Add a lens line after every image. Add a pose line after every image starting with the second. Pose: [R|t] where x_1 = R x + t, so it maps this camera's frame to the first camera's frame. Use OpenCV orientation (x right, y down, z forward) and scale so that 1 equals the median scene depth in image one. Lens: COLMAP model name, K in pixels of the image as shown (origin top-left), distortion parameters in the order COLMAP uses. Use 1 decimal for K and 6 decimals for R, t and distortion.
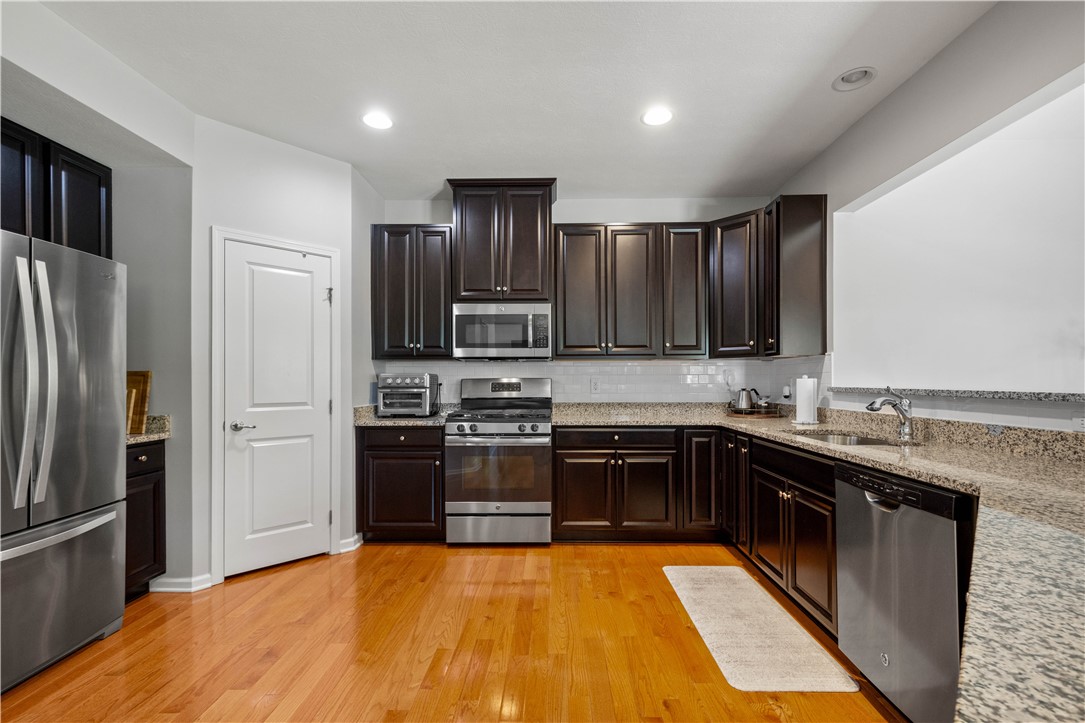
lens RADIAL K [[461.4, 0, 545.8], [0, 461.4, 381.1], [0, 0, 1]] dist [-0.001494, 0.000122]
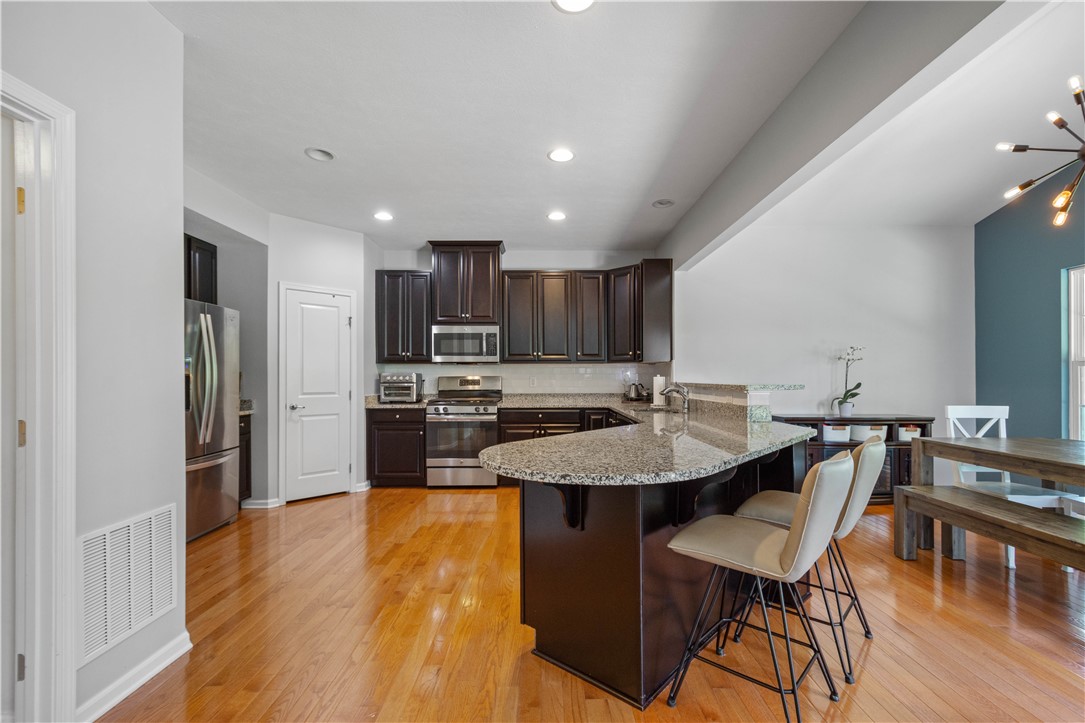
lens RADIAL K [[485.0, 0, 546.2], [0, 485.0, 376.3], [0, 0, 1]] dist [0.010676, 0.000120]
pose [[0.999821, 0.000213, 0.018916, 0.142626], [-0.000119, 0.999988, -0.004968, 0.001111], [-0.018917, 0.004965, 0.999809, -0.590583]]
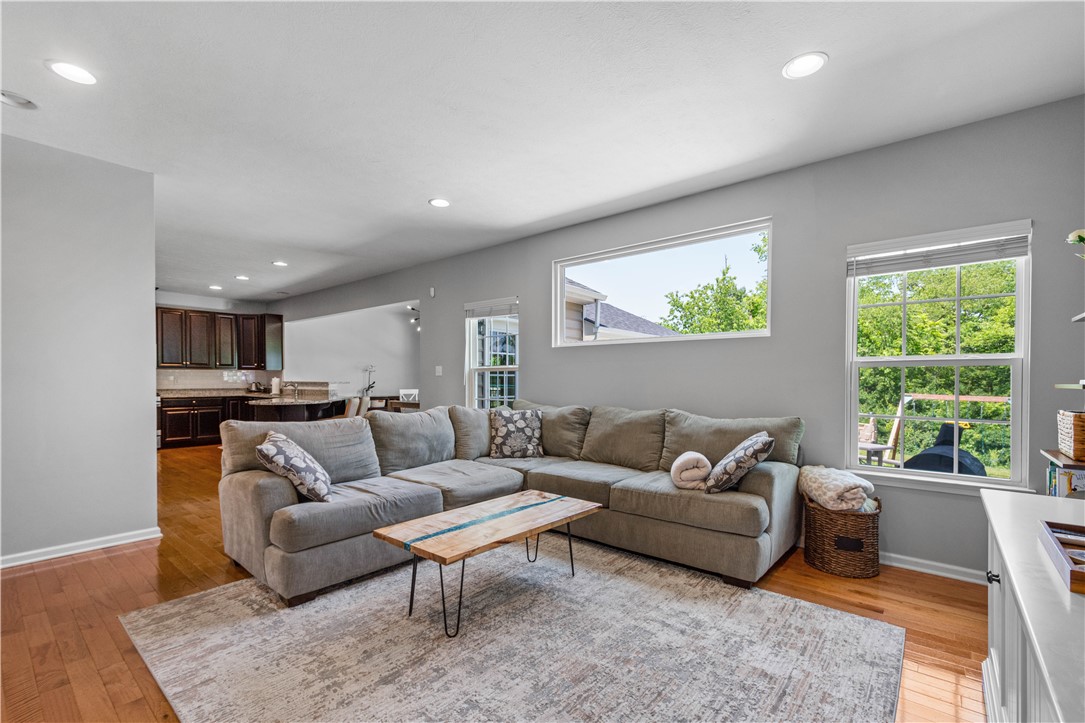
lens RADIAL K [[485.0, 0, 556.2], [0, 485.0, 388.4], [0, 0, 1]] dist [0.010676, 0.000120]
pose [[0.623761, -0.009944, 0.781552, -0.670795], [-0.002348, 0.999891, 0.014597, 0.008777], [-0.781612, -0.010940, 0.623669, -2.118684]]
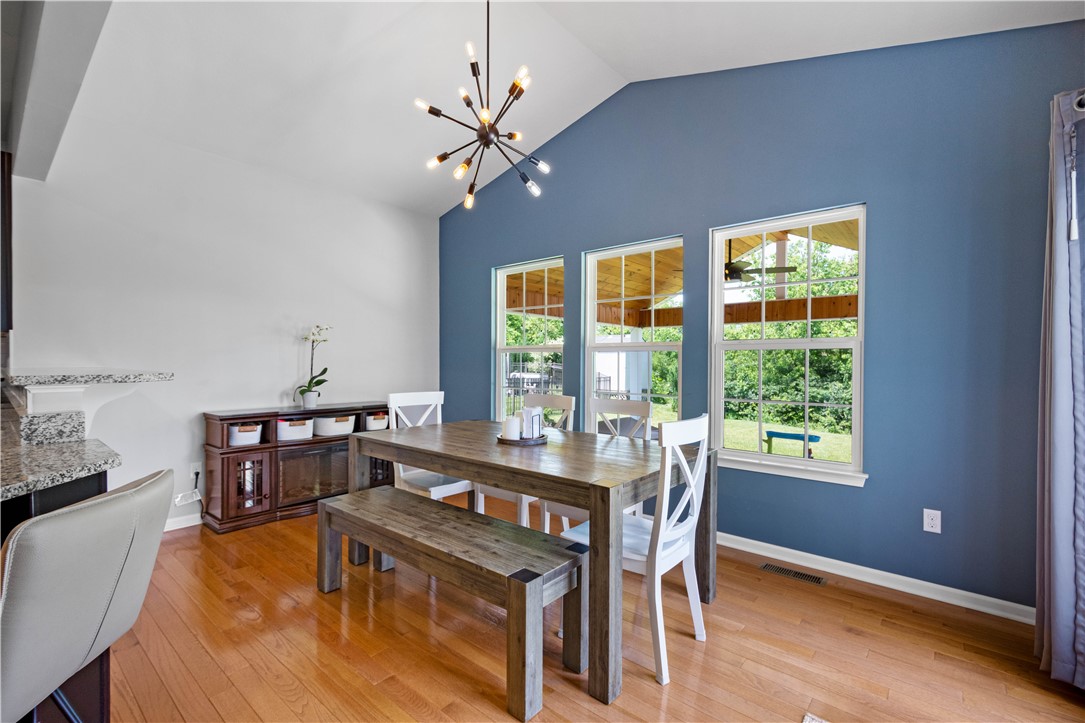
lens RADIAL K [[485.0, 0, 542.8], [0, 485.0, 367.3], [0, 0, 1]] dist [0.010676, 0.000120]
pose [[0.644842, -0.004997, 0.764299, 0.505367], [-0.004956, 0.999930, 0.010719, -0.004195], [-0.764300, -0.010701, 0.644772, -0.385016]]
